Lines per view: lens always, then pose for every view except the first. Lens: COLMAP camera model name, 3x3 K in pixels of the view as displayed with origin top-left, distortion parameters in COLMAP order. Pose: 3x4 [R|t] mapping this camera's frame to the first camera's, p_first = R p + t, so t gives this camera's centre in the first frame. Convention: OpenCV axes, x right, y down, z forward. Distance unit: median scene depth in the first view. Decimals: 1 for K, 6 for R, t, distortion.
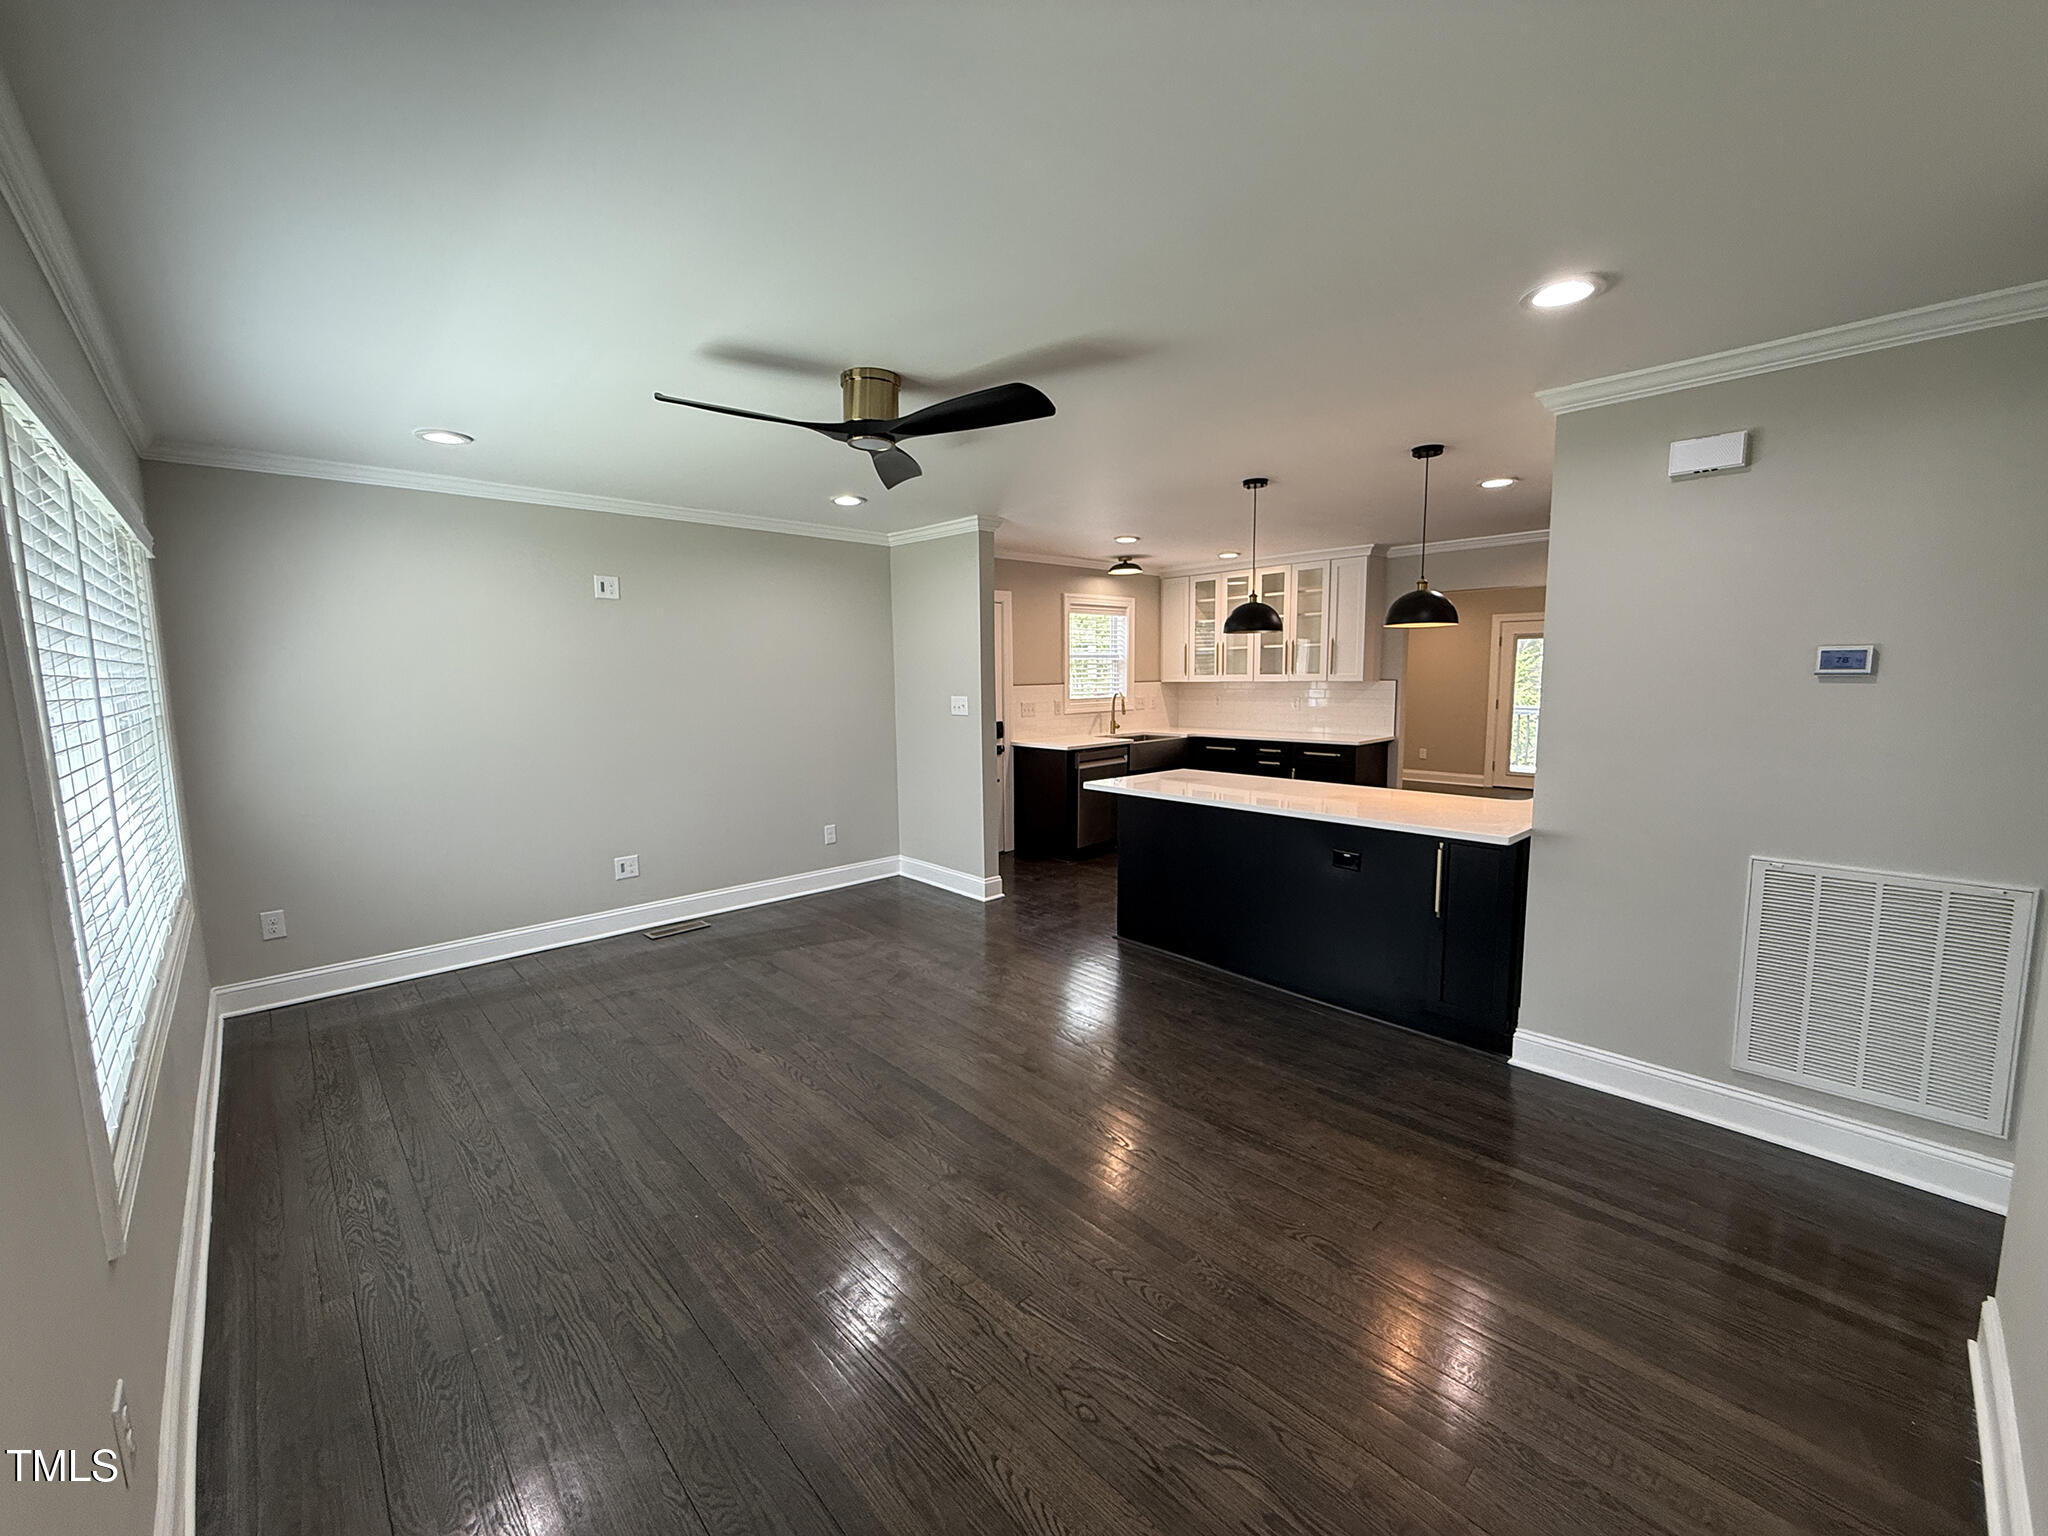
lens RADIAL K [[815.6, 0, 1018.3], [0, 815.6, 769.3], [0, 0, 1]] dist [0.000530, -0.000053]
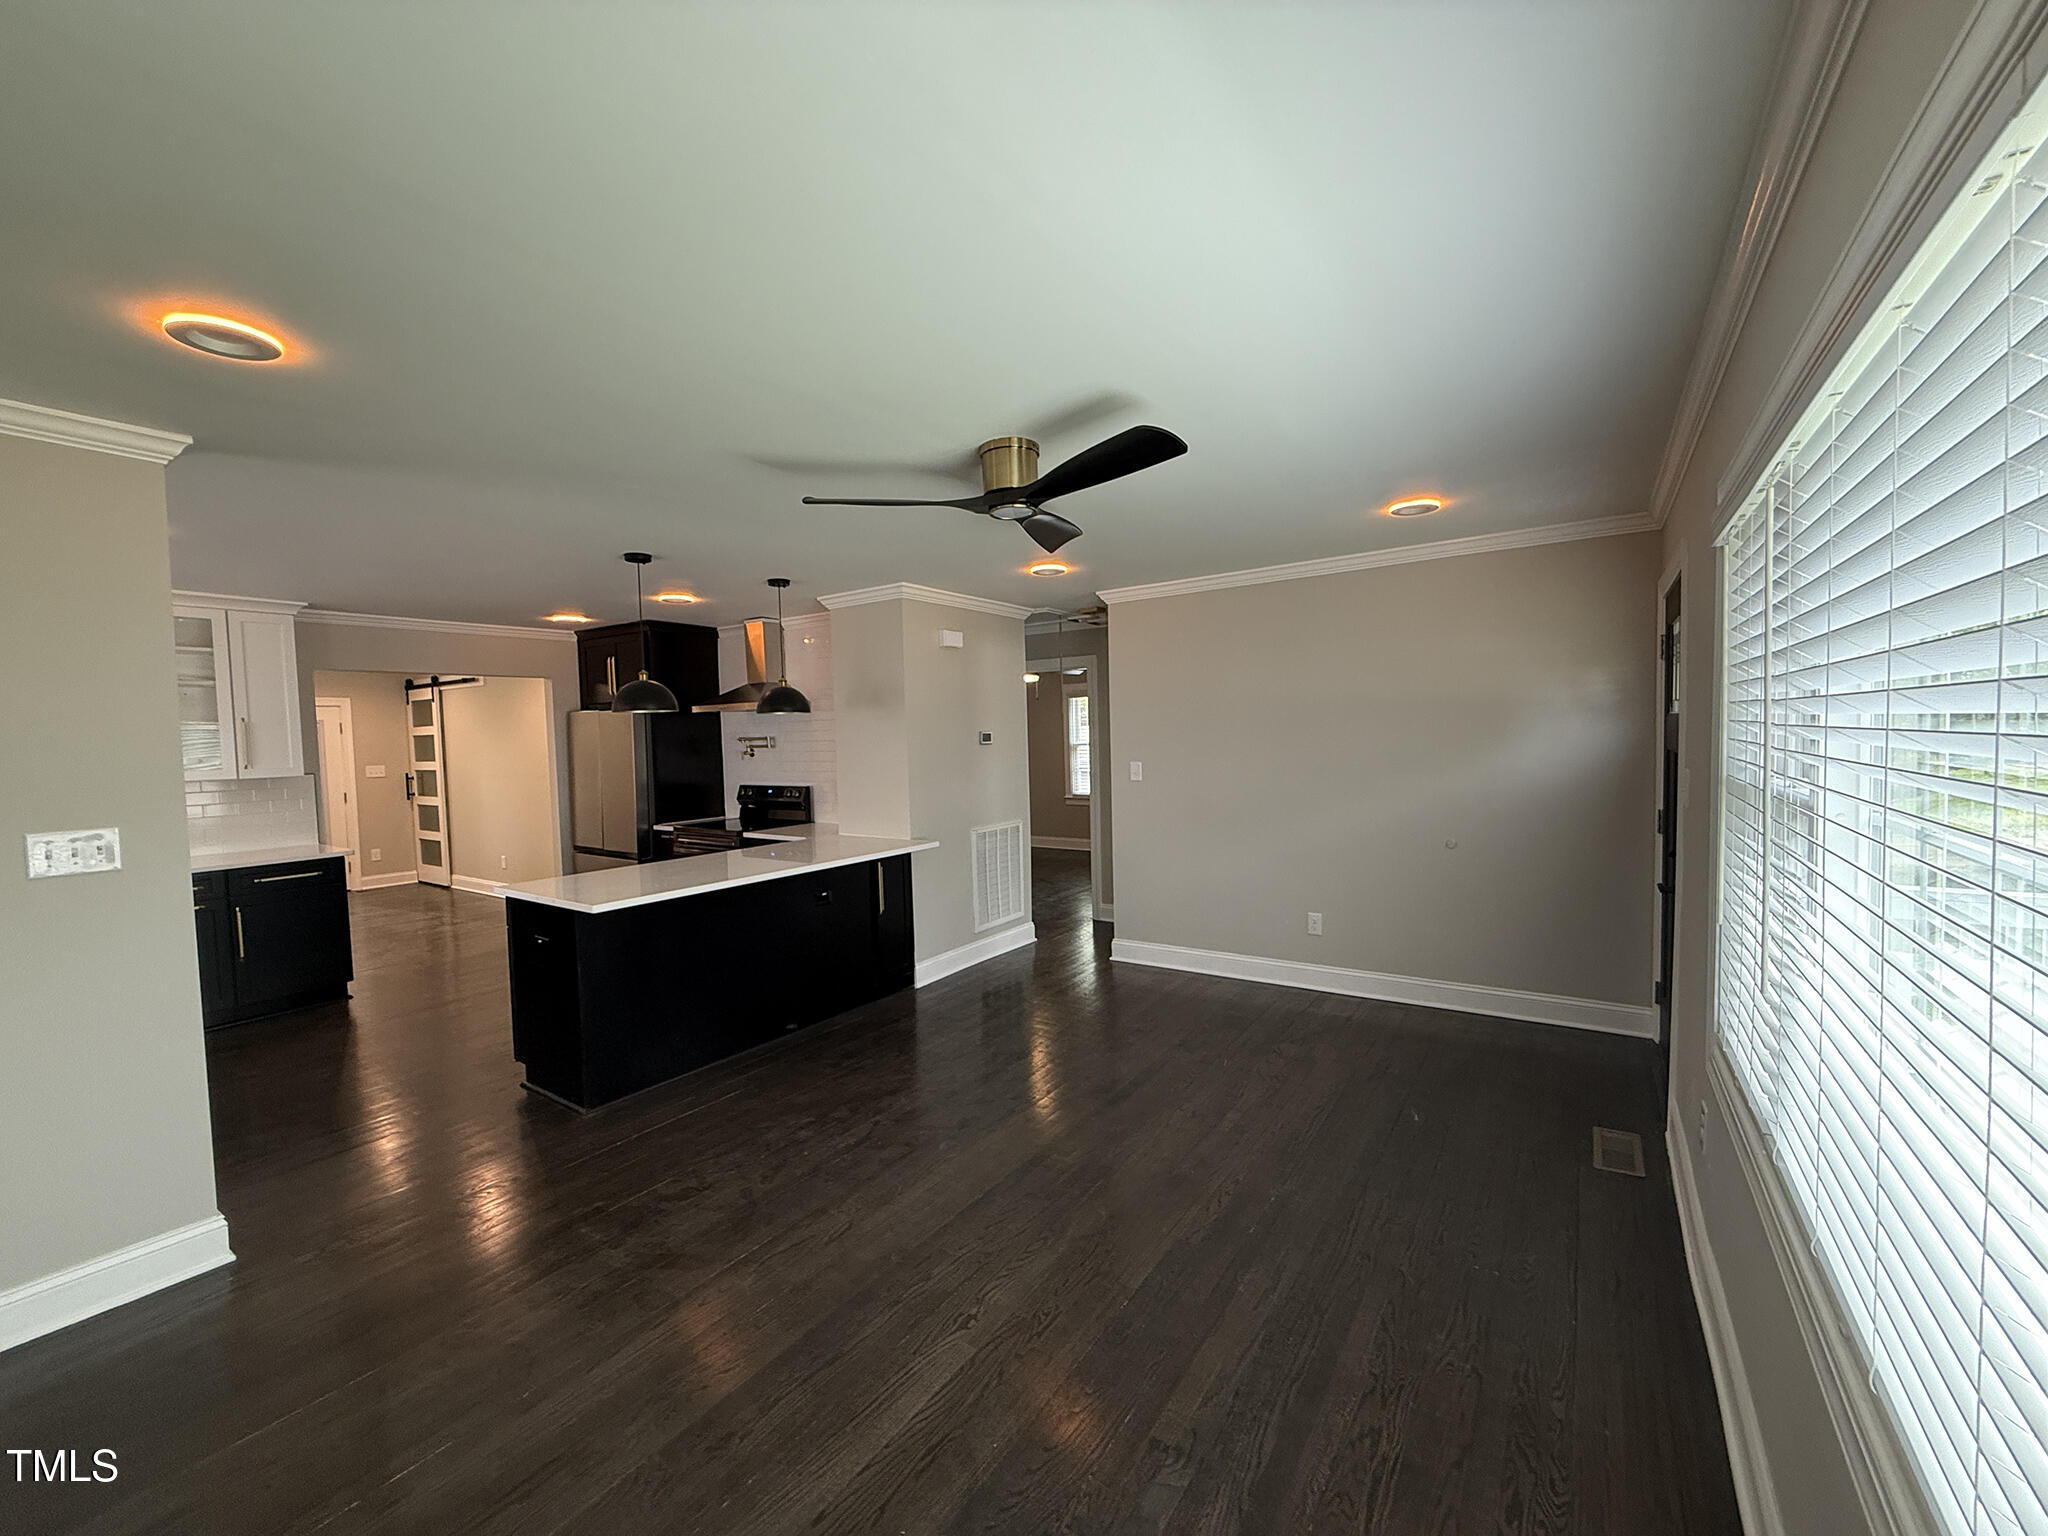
lens RADIAL K [[815.6, 0, 1018.3], [0, 815.6, 769.3], [0, 0, 1]] dist [0.000530, -0.000053]
pose [[-0.207677, -0.027184, 0.977820, -1.014461], [0.142791, 0.988064, 0.057796, -0.130733], [-0.967720, 0.151627, -0.201316, 1.090835]]
